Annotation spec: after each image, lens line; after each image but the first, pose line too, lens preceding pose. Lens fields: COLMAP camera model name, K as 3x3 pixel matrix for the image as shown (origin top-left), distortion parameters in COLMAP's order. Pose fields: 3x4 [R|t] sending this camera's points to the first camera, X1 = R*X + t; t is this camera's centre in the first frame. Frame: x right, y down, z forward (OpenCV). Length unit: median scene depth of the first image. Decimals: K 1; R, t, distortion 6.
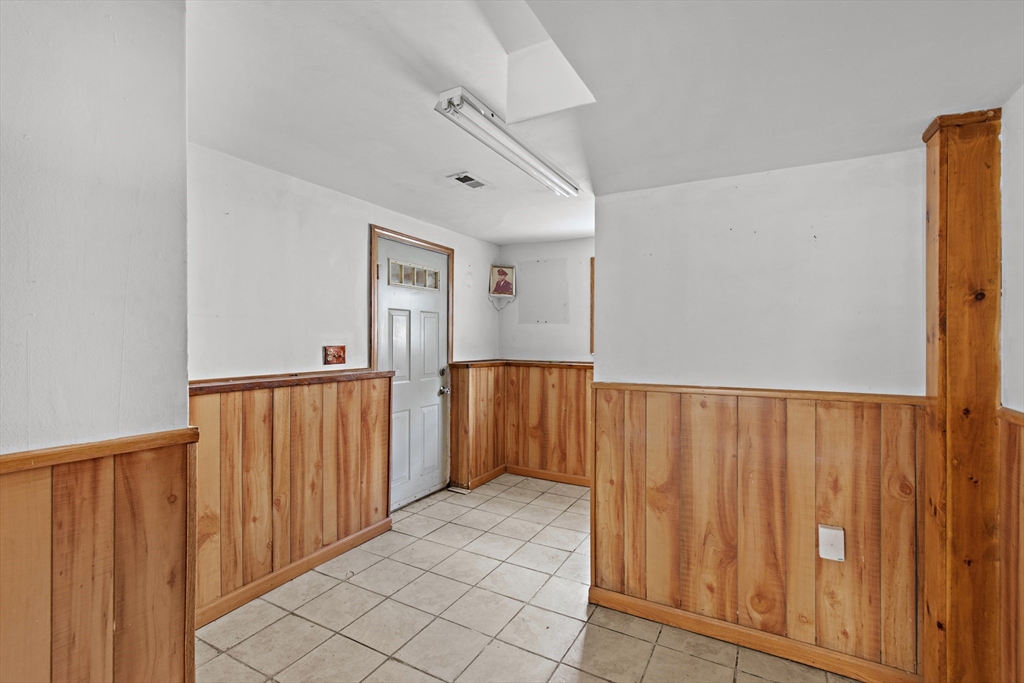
lens RADIAL K [[460.5, 0, 521.6], [0, 460.5, 339.8], [0, 0, 1]] dist [0.012518, -0.002872]
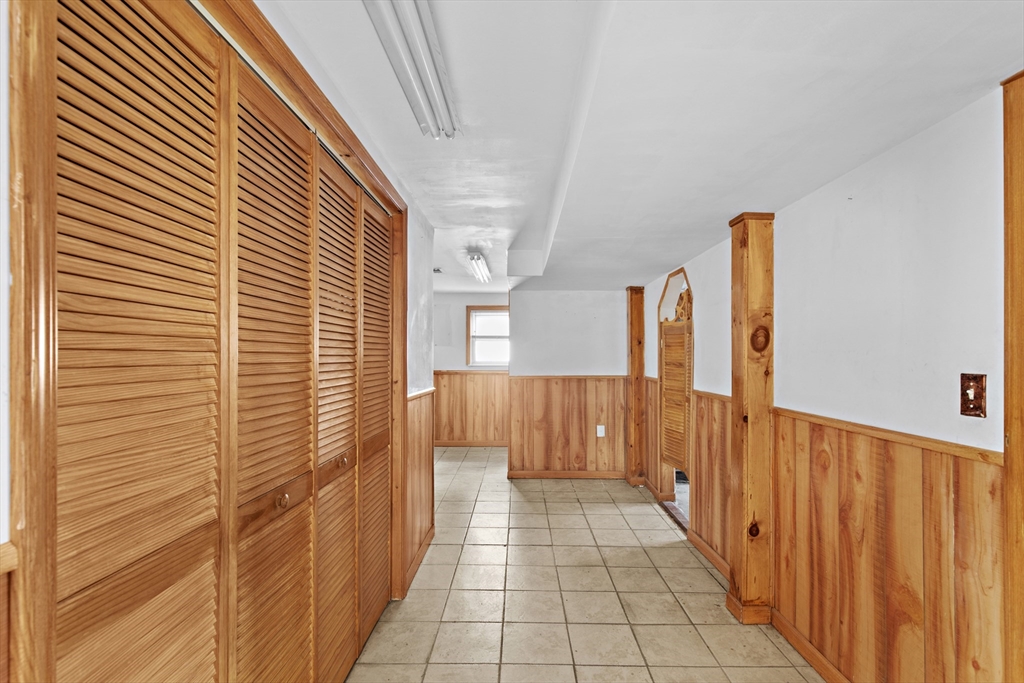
lens RADIAL K [[460.5, 0, 516.1], [0, 460.5, 353.7], [0, 0, 1]] dist [0.012518, -0.002872]
pose [[0.879436, -0.001503, 0.476015, -1.013618], [0.004983, 0.999969, -0.006048, -0.000294], [-0.475992, 0.007690, 0.879416, -1.098904]]
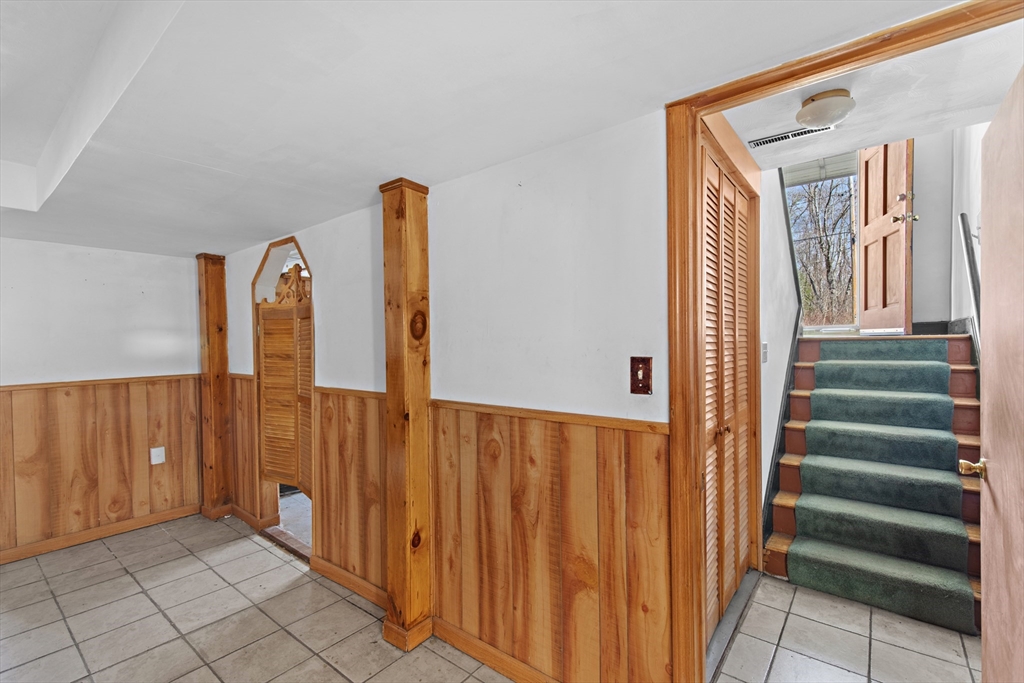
lens RADIAL K [[460.5, 0, 517.4], [0, 460.5, 347.3], [0, 0, 1]] dist [0.012518, -0.002872]
pose [[0.173994, -0.021672, 0.984508, -0.900483], [0.021941, 0.999595, 0.018127, -0.005978], [-0.984502, 0.018447, 0.174399, -0.759595]]
